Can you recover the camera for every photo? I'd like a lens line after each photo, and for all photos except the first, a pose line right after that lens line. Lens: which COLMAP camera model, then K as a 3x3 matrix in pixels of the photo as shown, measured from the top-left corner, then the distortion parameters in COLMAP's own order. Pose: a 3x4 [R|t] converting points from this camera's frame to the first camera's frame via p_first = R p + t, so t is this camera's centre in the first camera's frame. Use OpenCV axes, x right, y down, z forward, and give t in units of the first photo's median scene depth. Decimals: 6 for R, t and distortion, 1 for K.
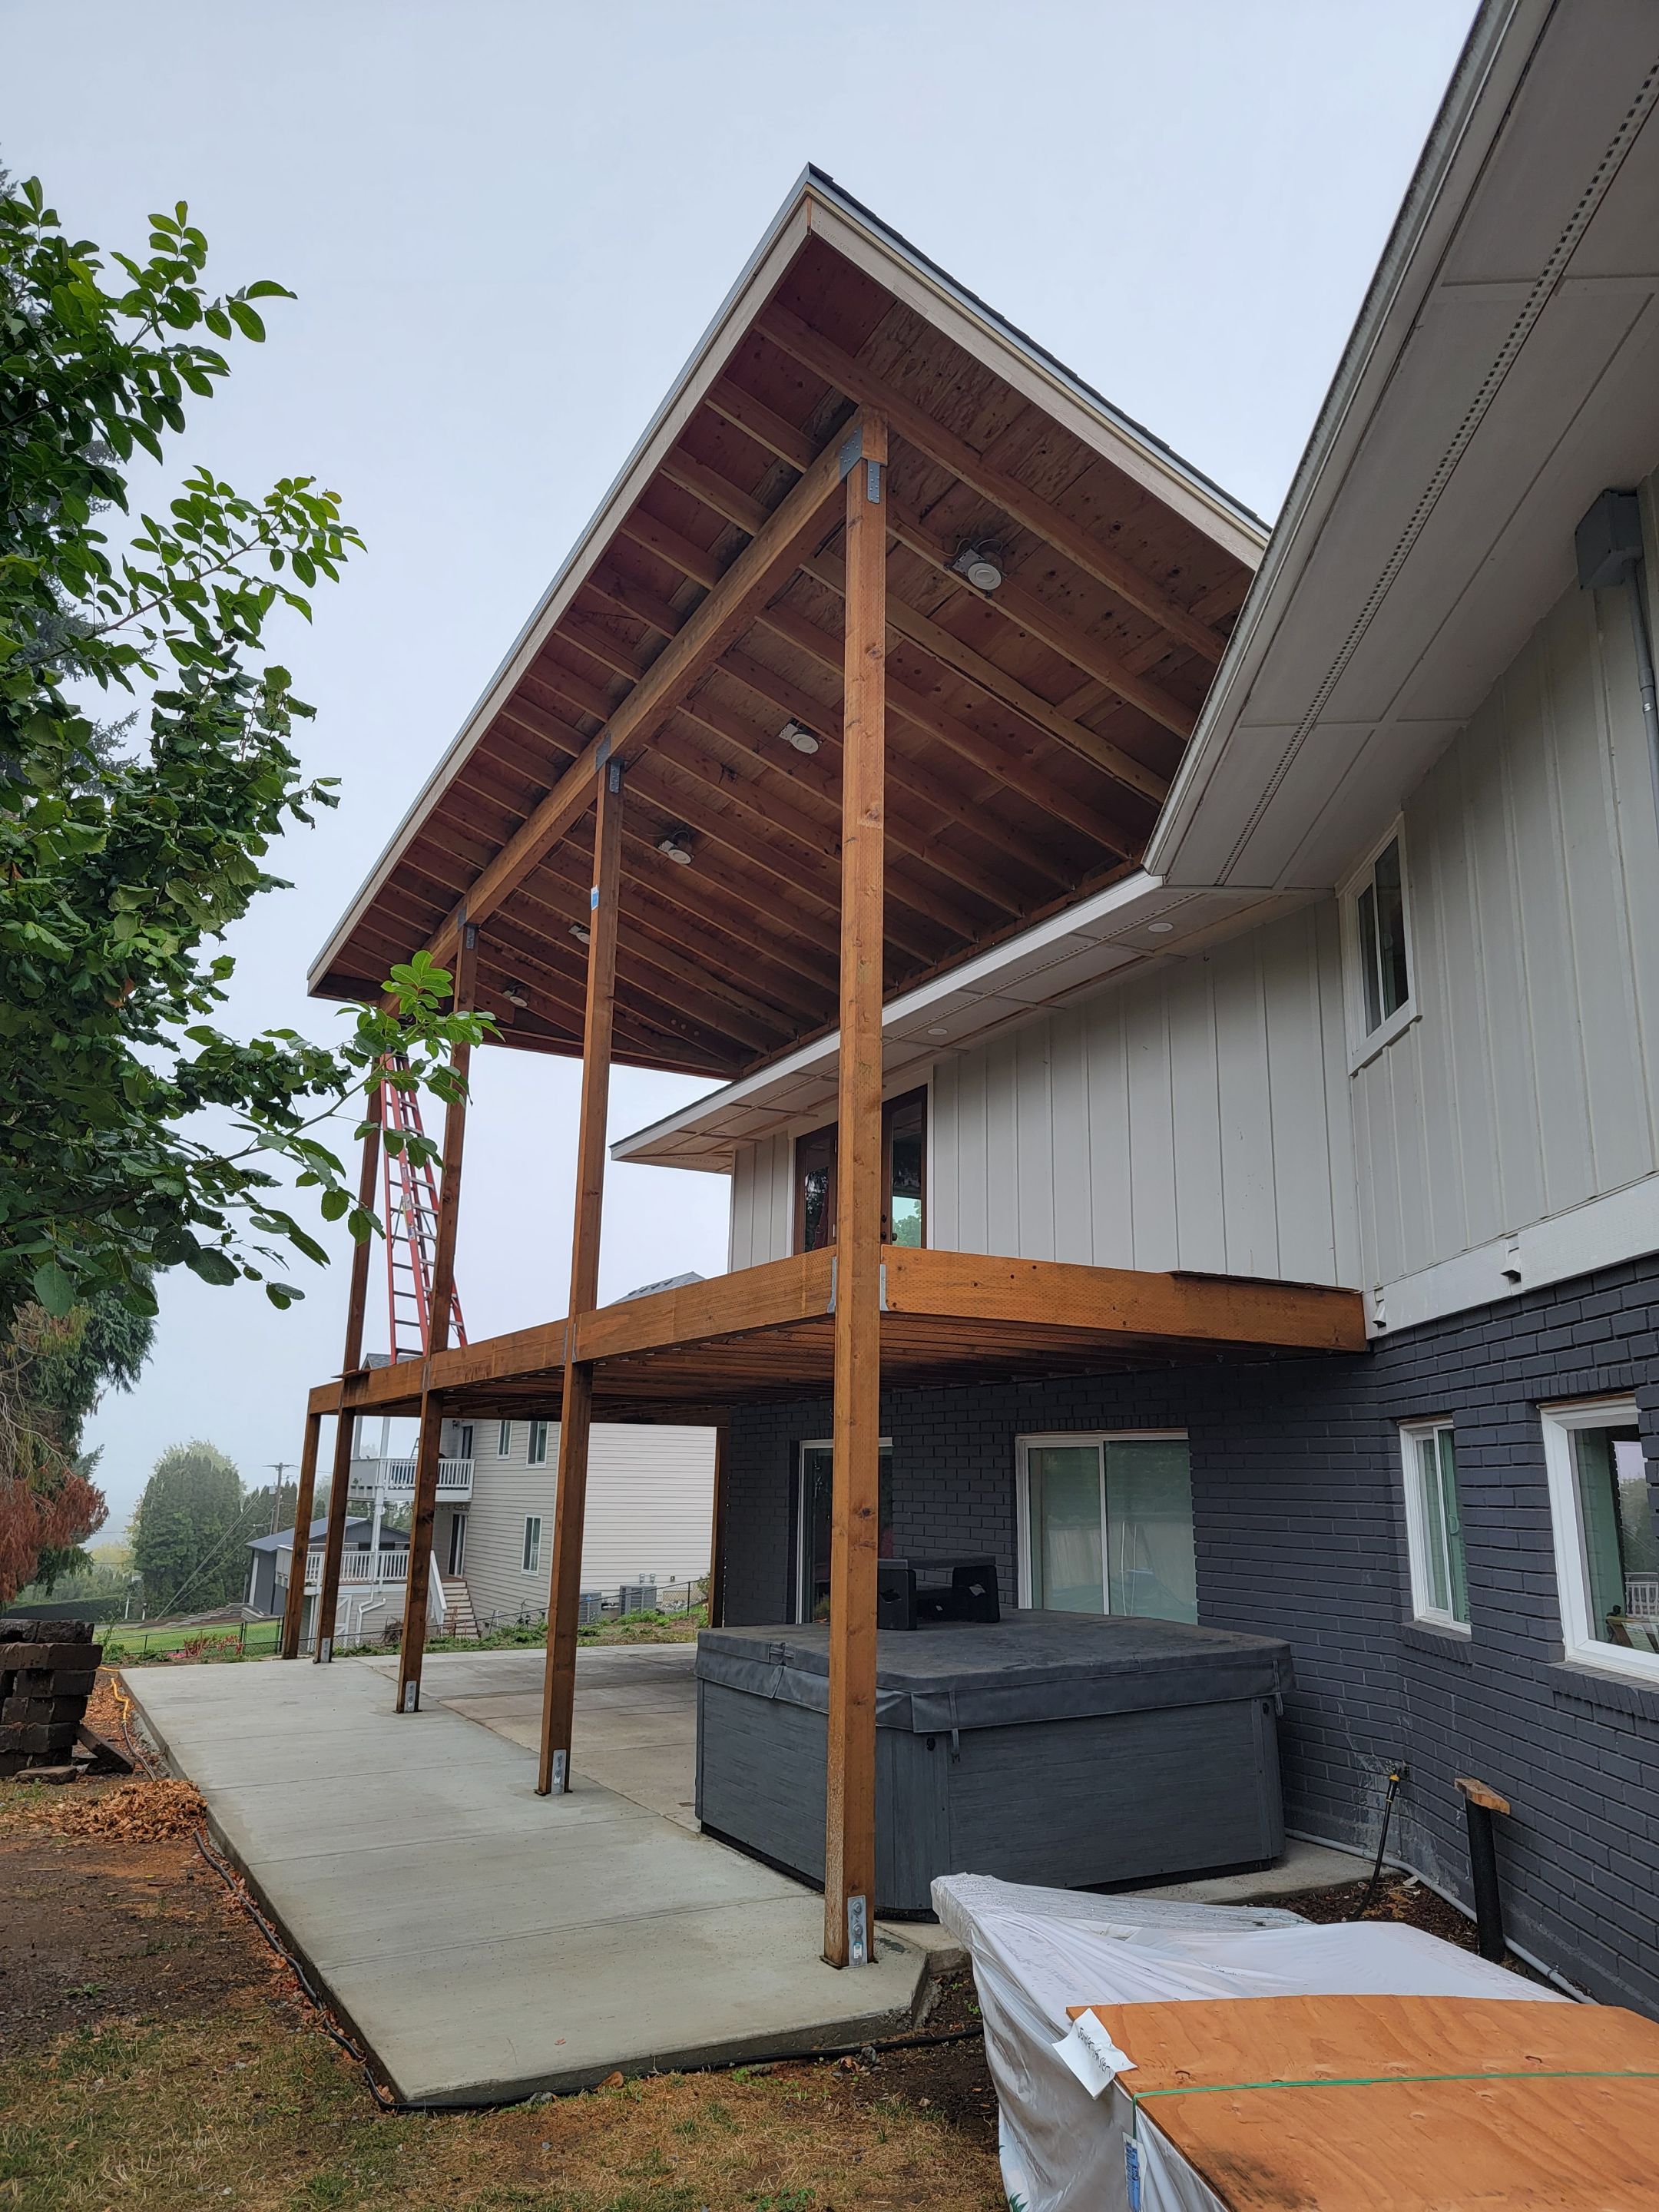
lens RADIAL K [[1537.2, 0, 838.8], [0, 1537.2, 1111.0], [0, 0, 1]] dist [0.079624, -0.056765]
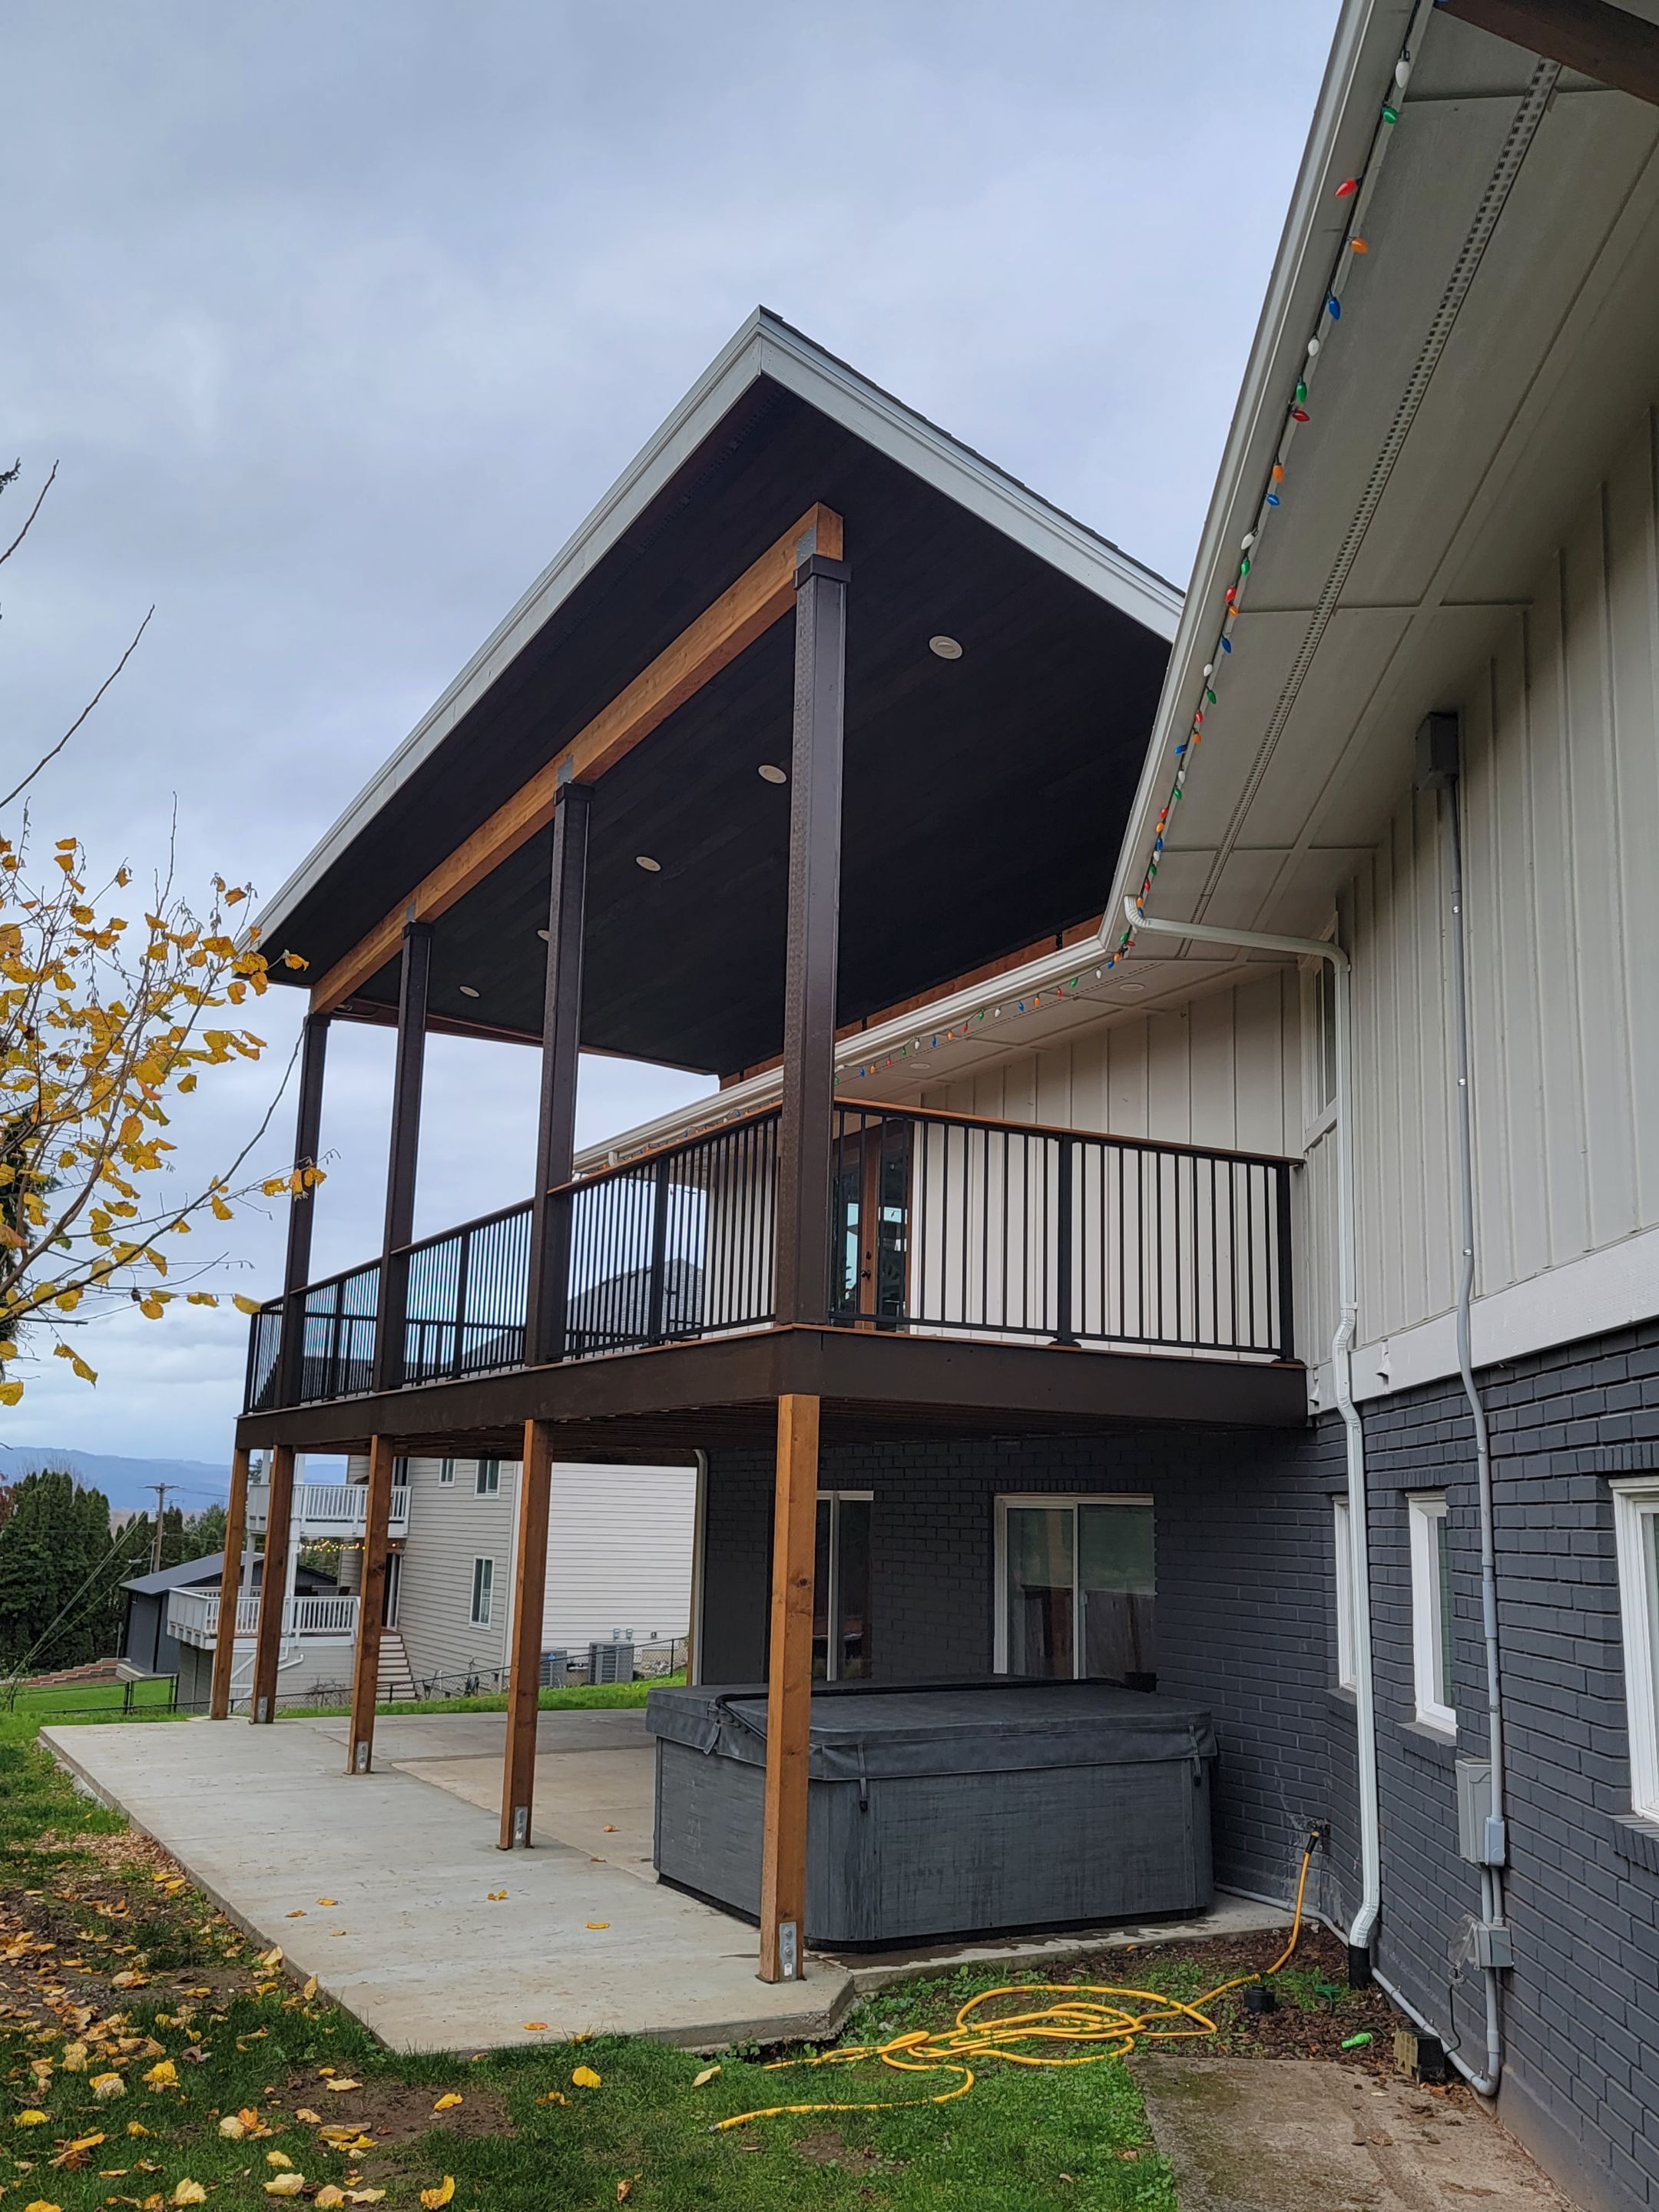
lens RADIAL K [[2026.0, 0, 828.4], [0, 2026.0, 1103.5], [0, 0, 1]] dist [0.081360, -0.032765]
pose [[0.999677, 0.005366, -0.024855, 0.040232], [-0.004426, 0.999278, 0.037722, -0.076549], [0.025040, -0.037600, 0.998979, -0.243777]]
